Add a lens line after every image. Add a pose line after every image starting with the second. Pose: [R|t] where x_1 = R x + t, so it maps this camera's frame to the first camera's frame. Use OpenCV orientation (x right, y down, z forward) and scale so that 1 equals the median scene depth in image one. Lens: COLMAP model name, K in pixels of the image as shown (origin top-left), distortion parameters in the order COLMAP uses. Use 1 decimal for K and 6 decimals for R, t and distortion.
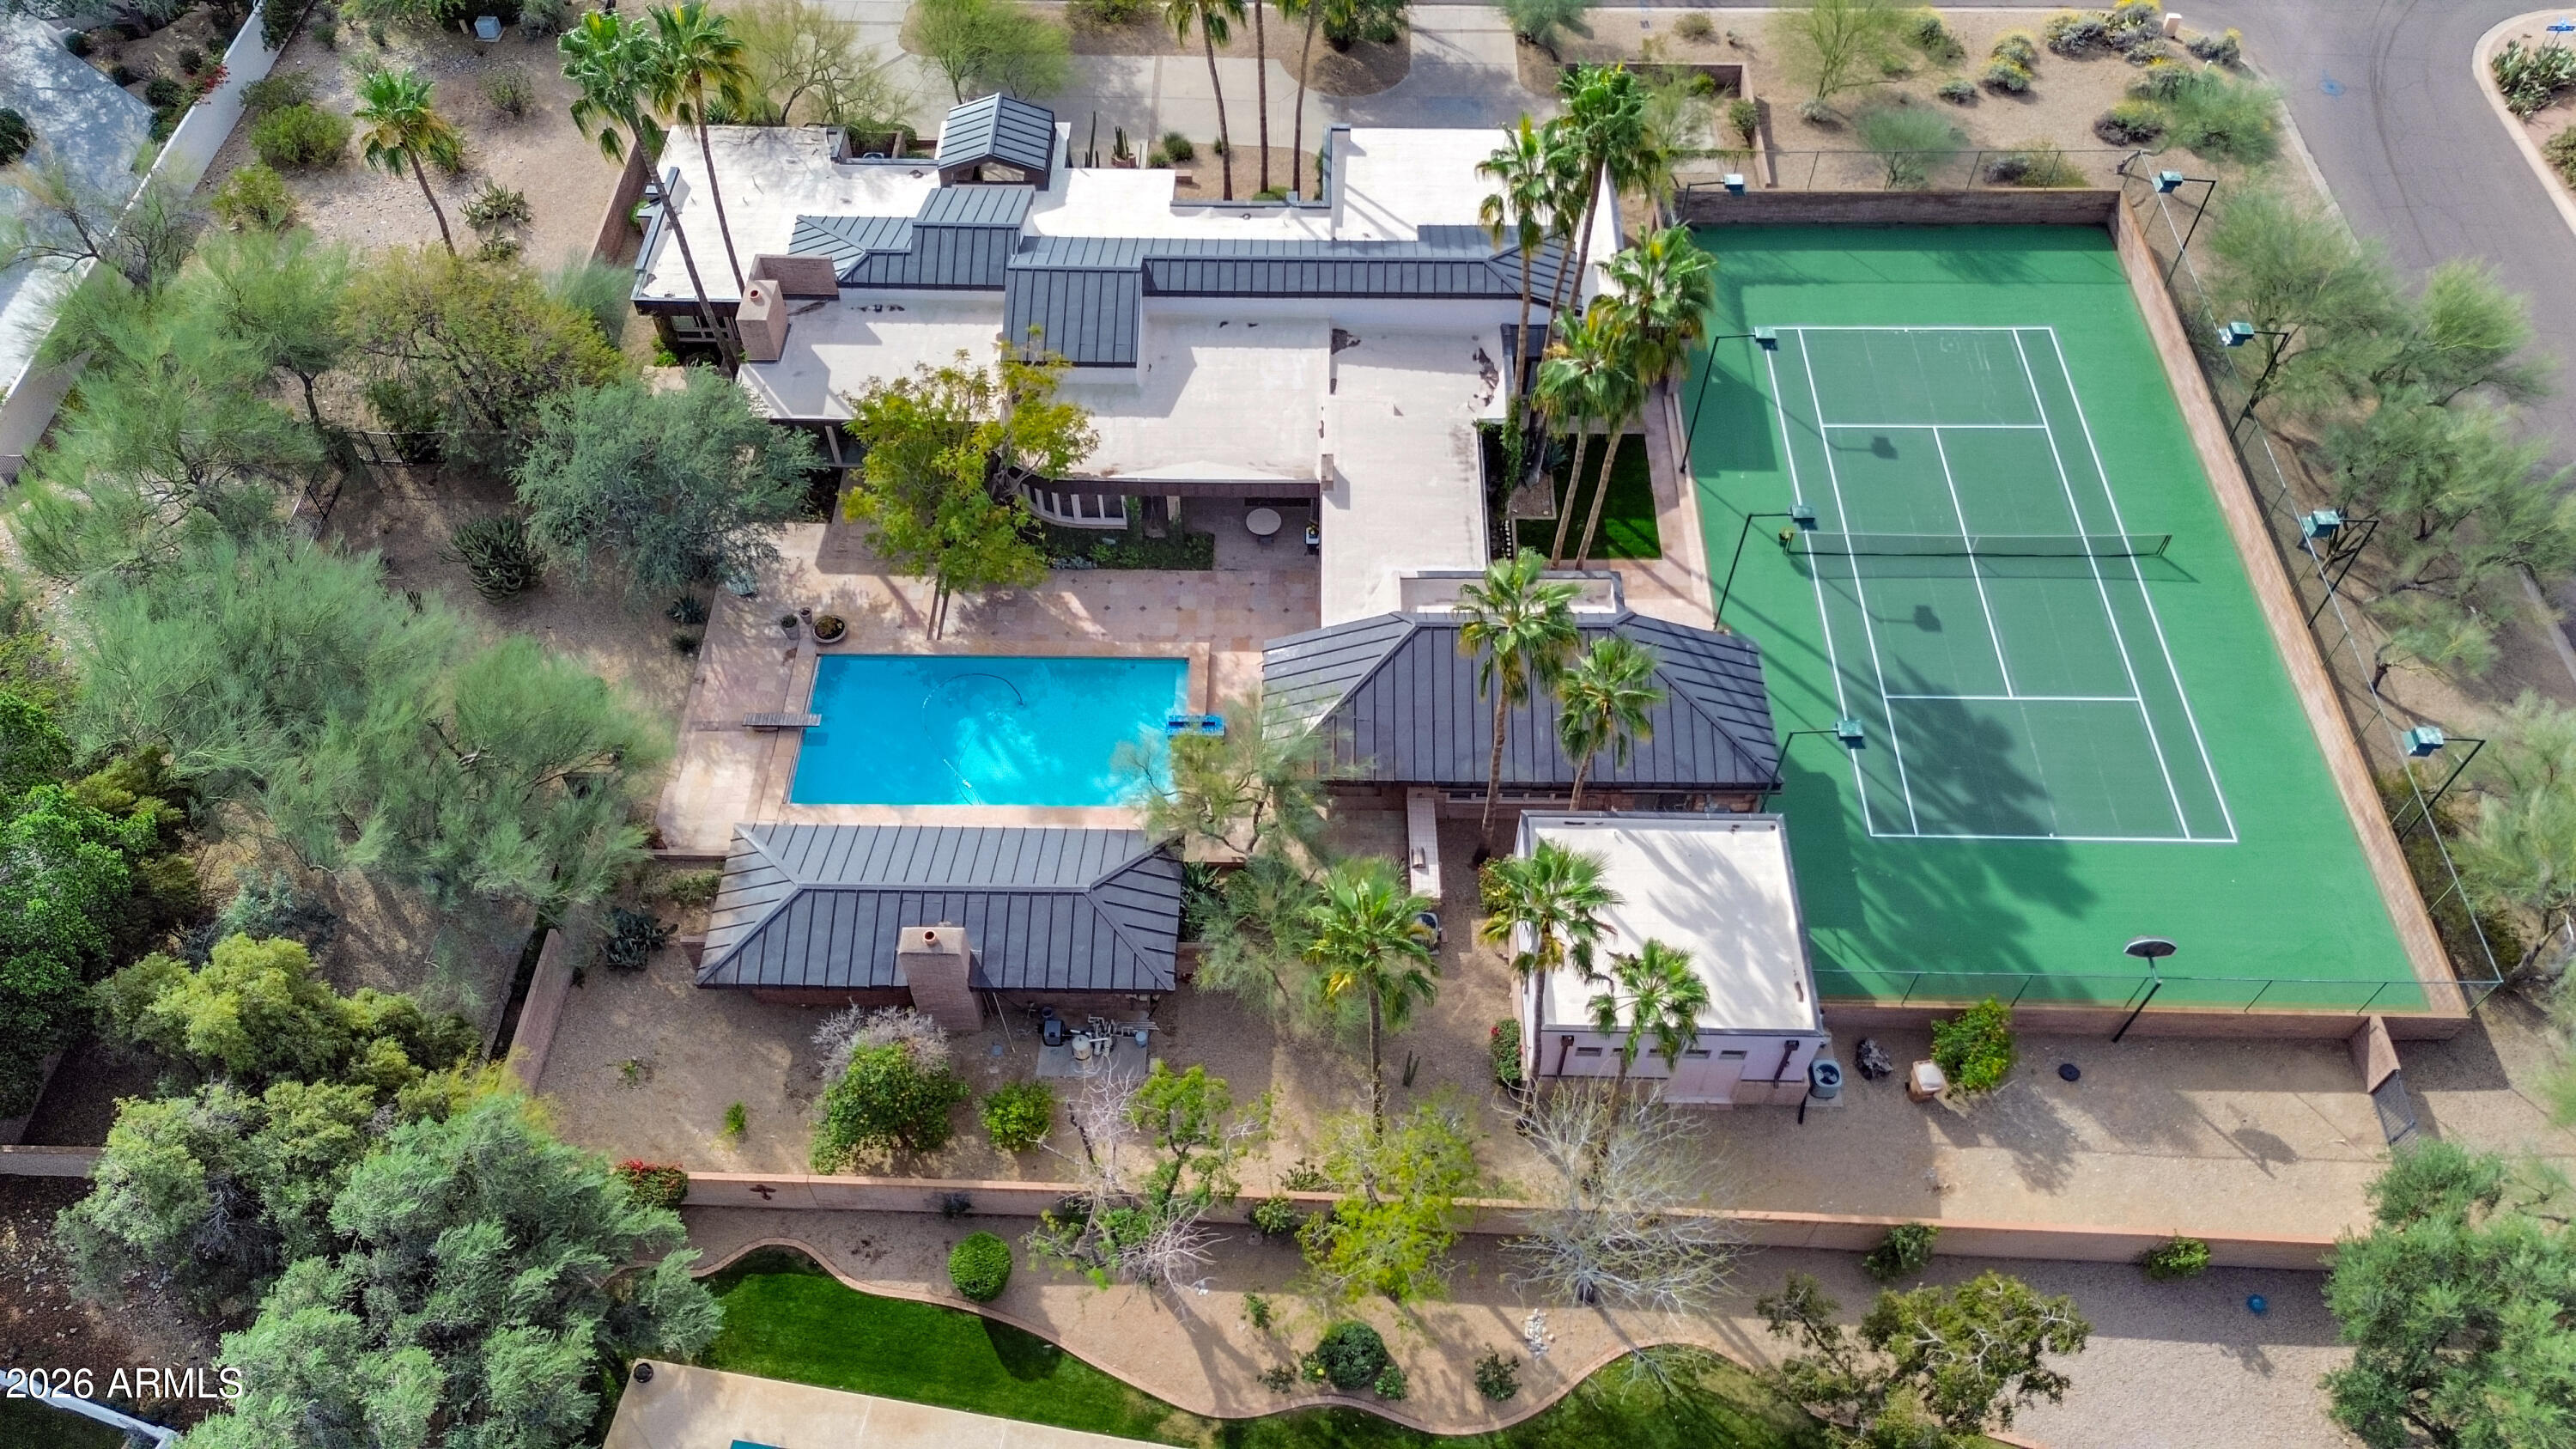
lens RADIAL K [[1800.9, 0, 1278.6], [0, 1800.9, 725.5], [0, 0, 1]] dist [0.078377, -0.077178]
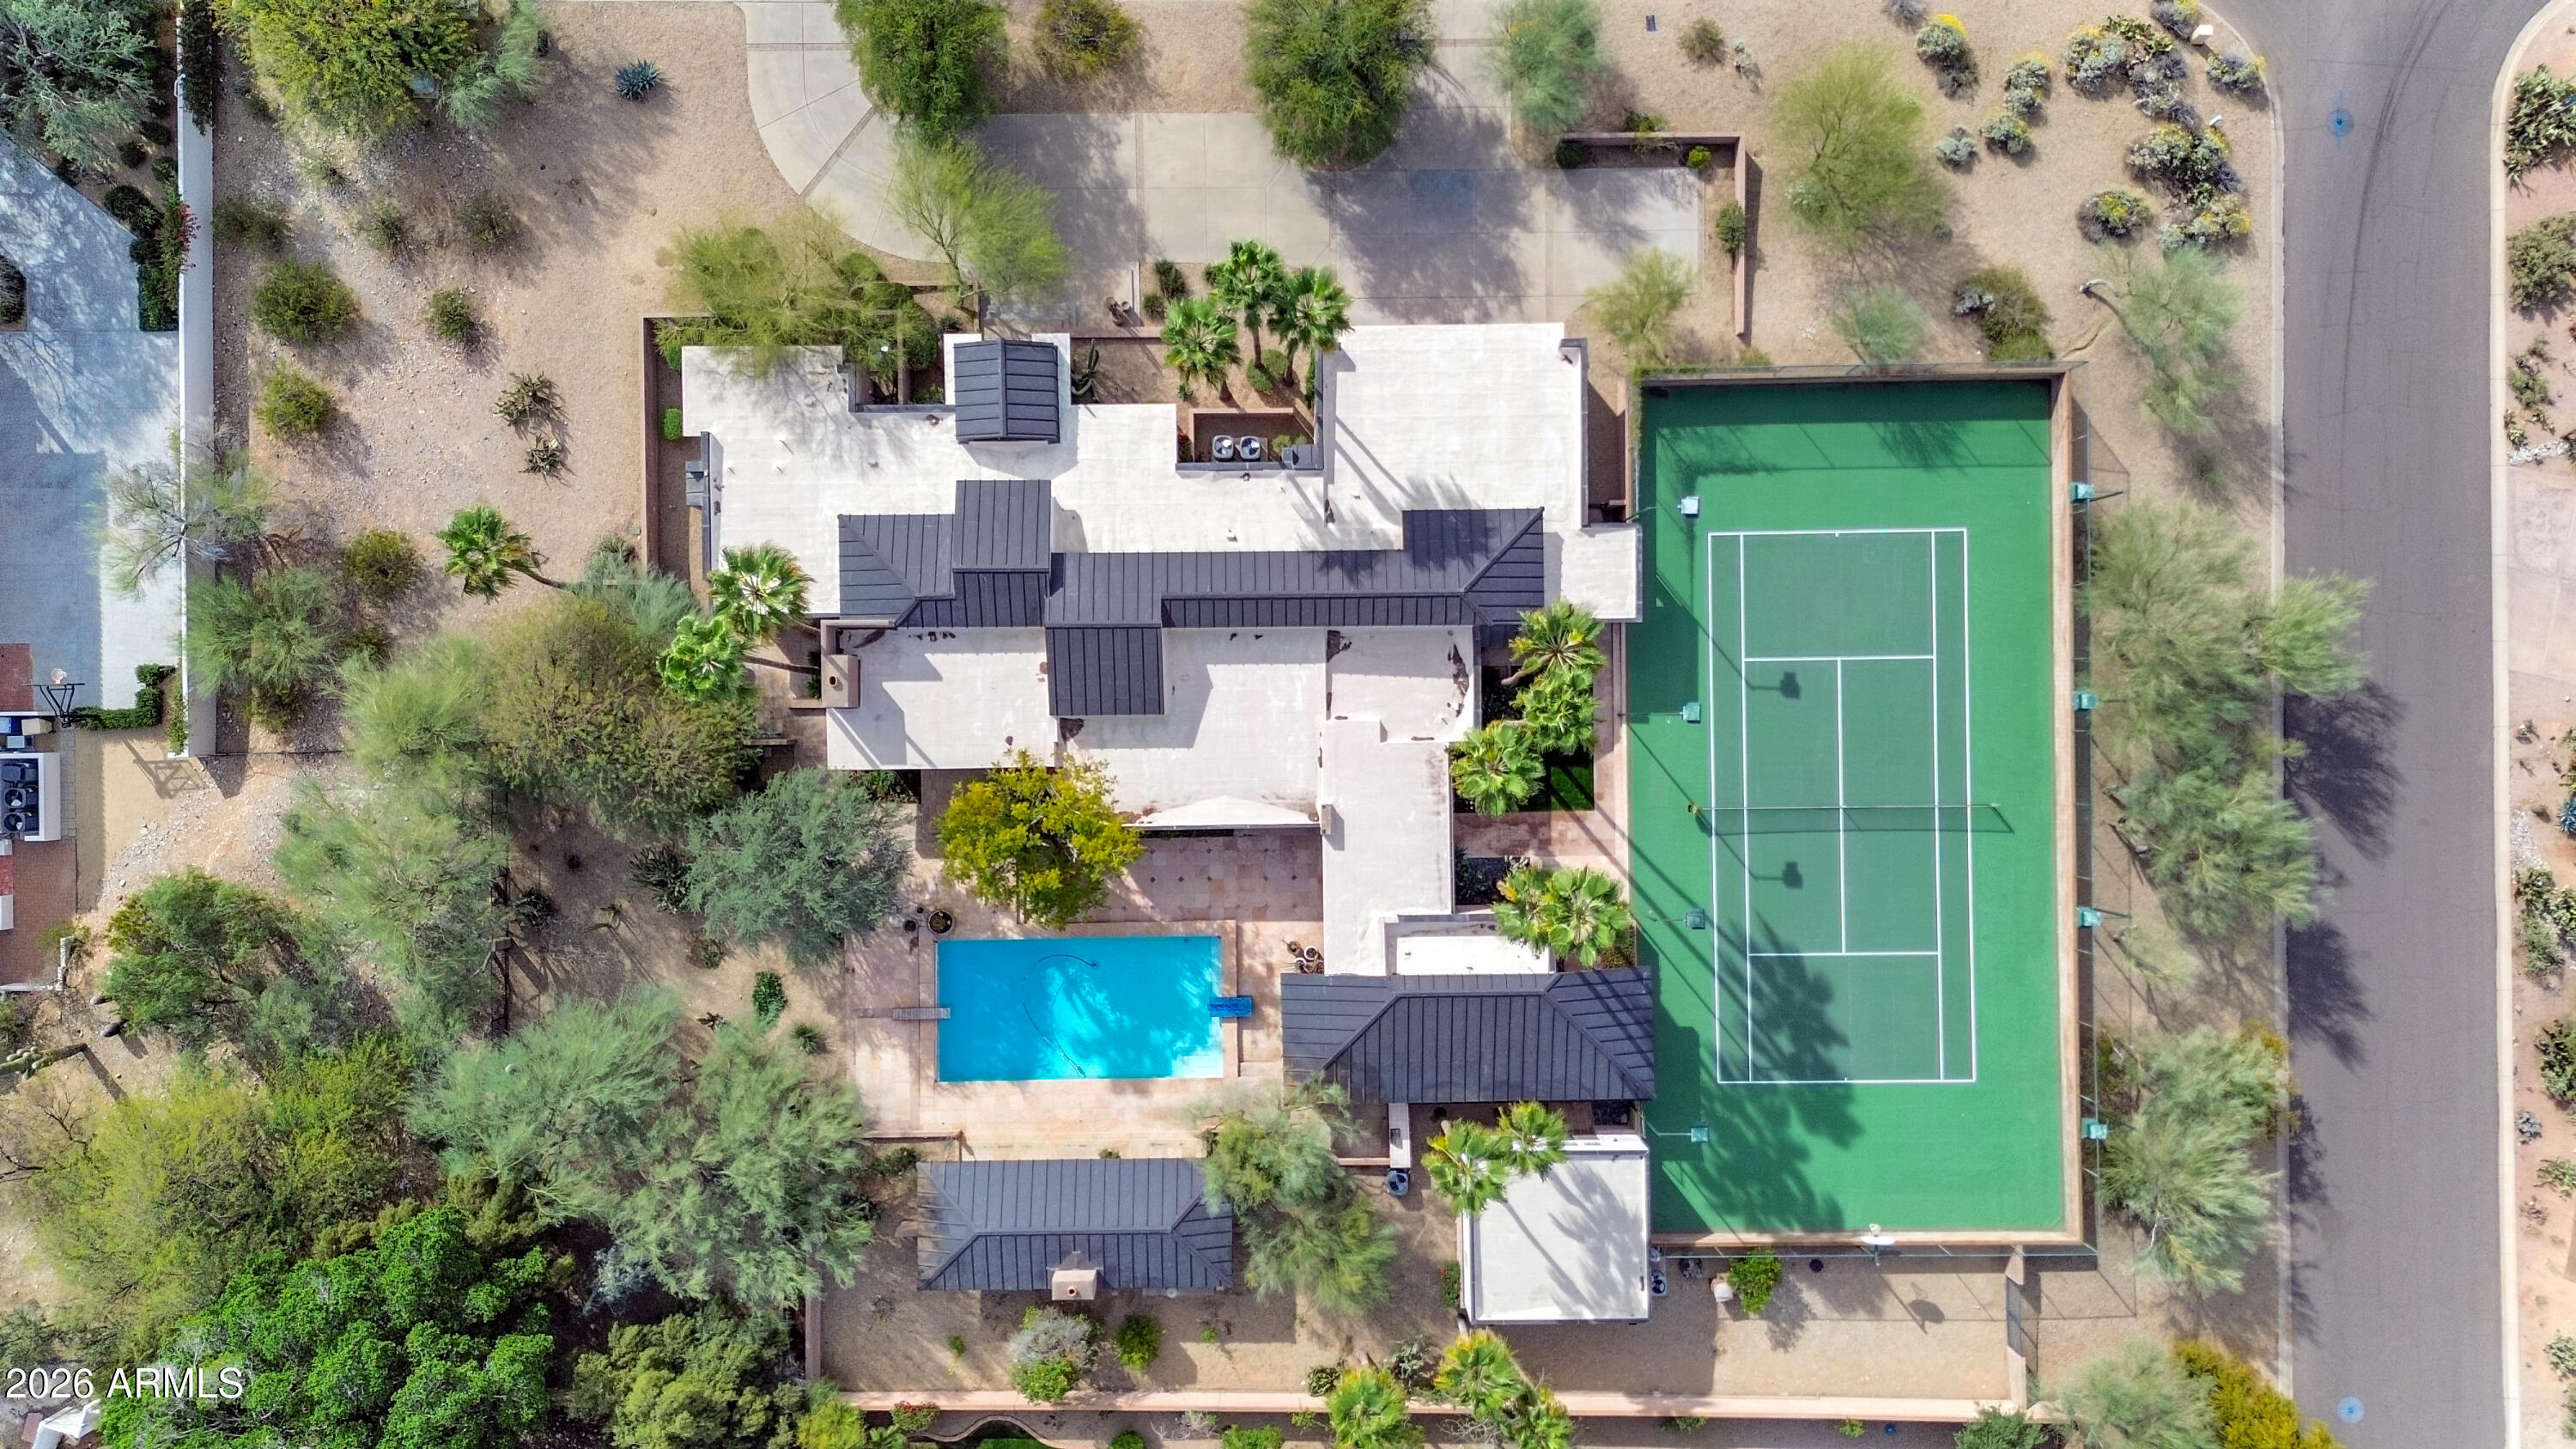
lens RADIAL K [[1790.4, 0, 1277.0], [0, 1790.4, 718.6], [0, 0, 1]] dist [0.098135, -0.103987]
pose [[0.999441, -0.032077, 0.009462, -0.015709], [0.019832, 0.796268, 0.604619, -0.904403], [-0.026929, -0.604093, 0.796459, 0.059917]]
